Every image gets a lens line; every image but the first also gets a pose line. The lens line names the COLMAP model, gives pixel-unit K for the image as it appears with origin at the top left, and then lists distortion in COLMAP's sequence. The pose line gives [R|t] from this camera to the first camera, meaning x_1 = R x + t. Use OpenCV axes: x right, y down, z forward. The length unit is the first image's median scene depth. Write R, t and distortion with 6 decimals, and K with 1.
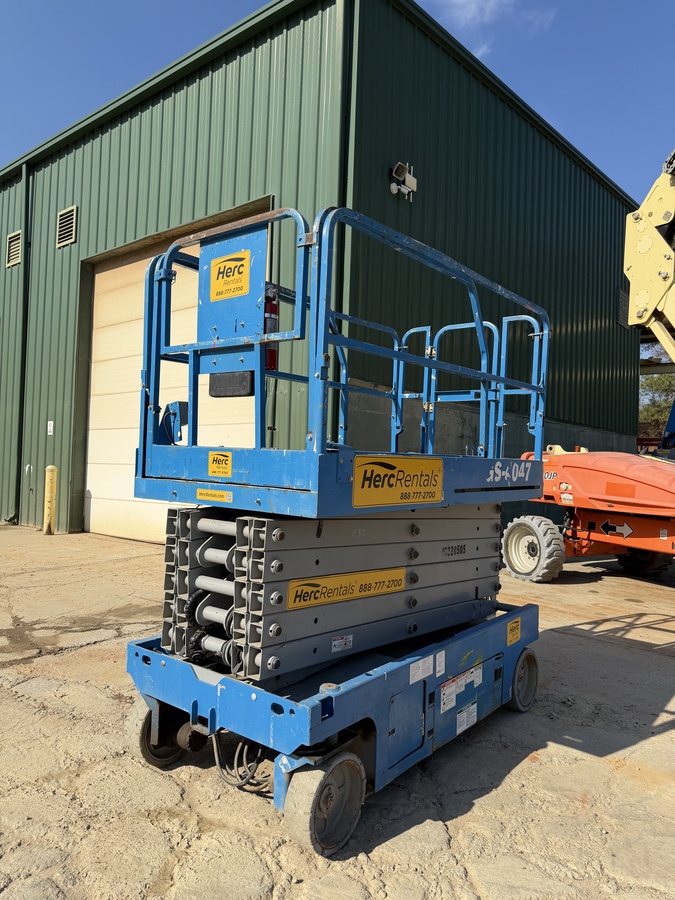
lens RADIAL K [[639.7, 0, 330.0], [0, 639.7, 449.1], [0, 0, 1]] dist [0.014157, -0.021711]
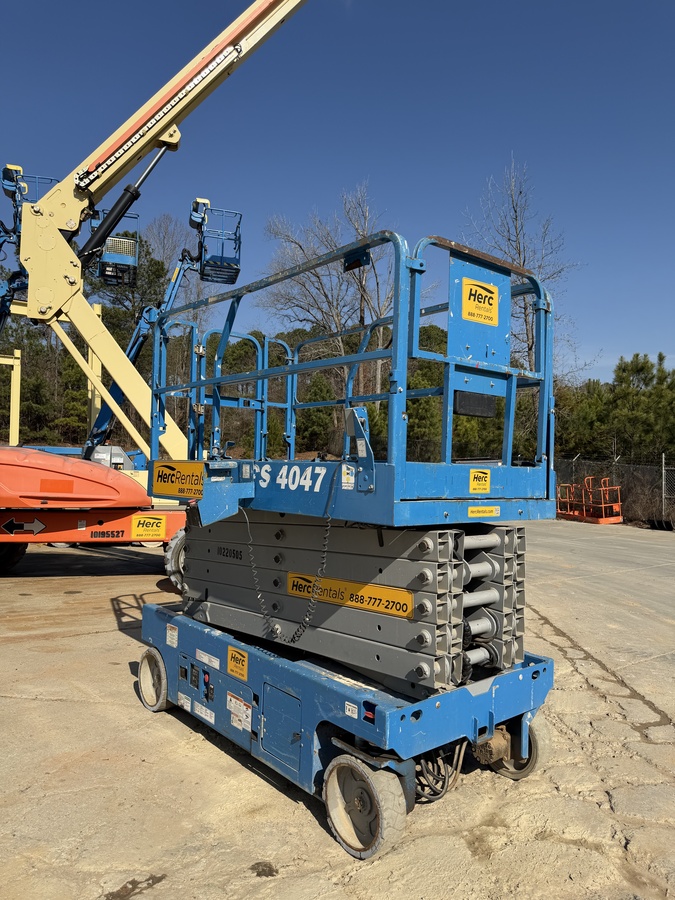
lens RADIAL K [[639.7, 0, 345.4], [0, 639.7, 446.4], [0, 0, 1]] dist [0.014157, -0.021711]
pose [[0.191028, 0.007433, 0.981557, -1.080800], [-0.028027, 0.999605, -0.002115, -0.021779], [-0.981184, -0.027106, 0.191160, 0.888067]]
